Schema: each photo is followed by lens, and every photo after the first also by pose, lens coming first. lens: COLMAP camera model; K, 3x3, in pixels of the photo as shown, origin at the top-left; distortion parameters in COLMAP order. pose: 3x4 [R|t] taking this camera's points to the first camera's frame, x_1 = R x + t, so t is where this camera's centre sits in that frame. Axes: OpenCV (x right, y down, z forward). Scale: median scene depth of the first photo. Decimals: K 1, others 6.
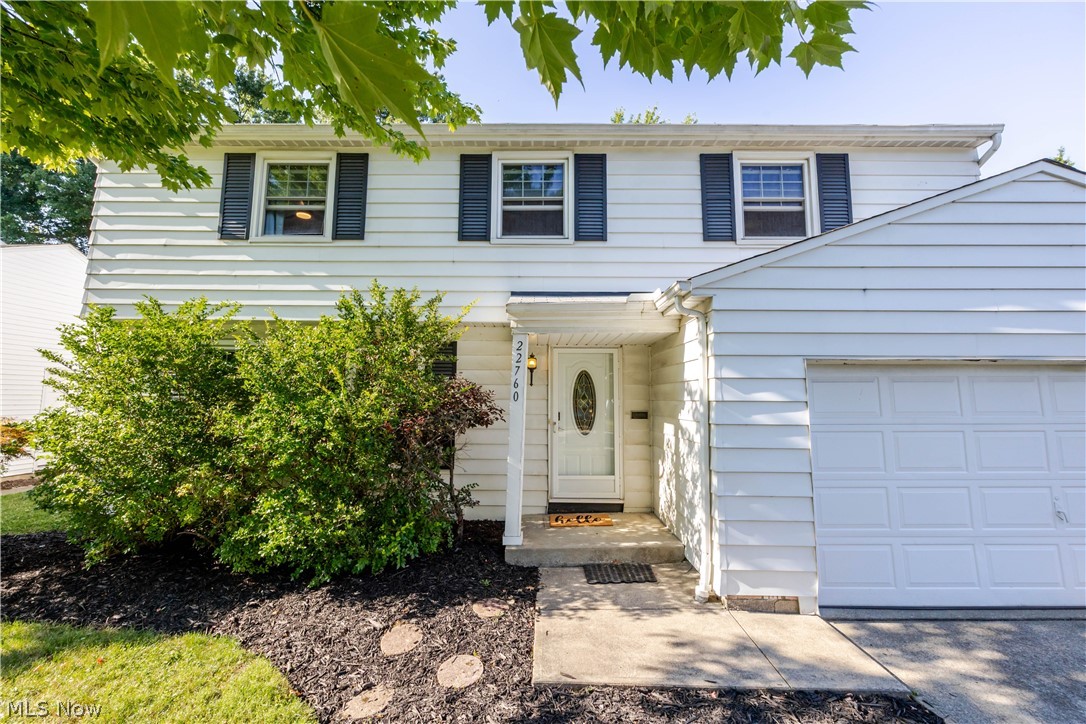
lens RADIAL K [[428.8, 0, 543.6], [0, 428.8, 359.8], [0, 0, 1]] dist [-0.002550, 0.000488]
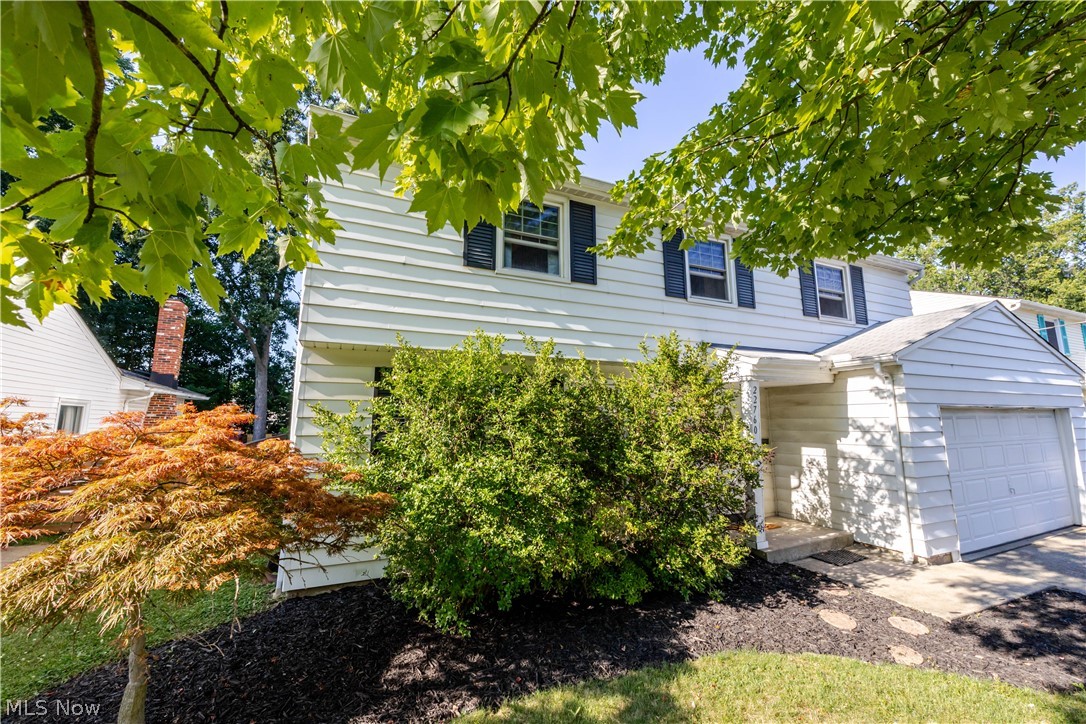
lens RADIAL K [[428.8, 0, 545.2], [0, 428.8, 360.8], [0, 0, 1]] dist [-0.002550, 0.000488]
pose [[0.910419, 0.049326, 0.410735, -1.199974], [-0.030429, 0.998161, -0.052424, -0.035411], [-0.412566, 0.035230, 0.910246, 0.094527]]
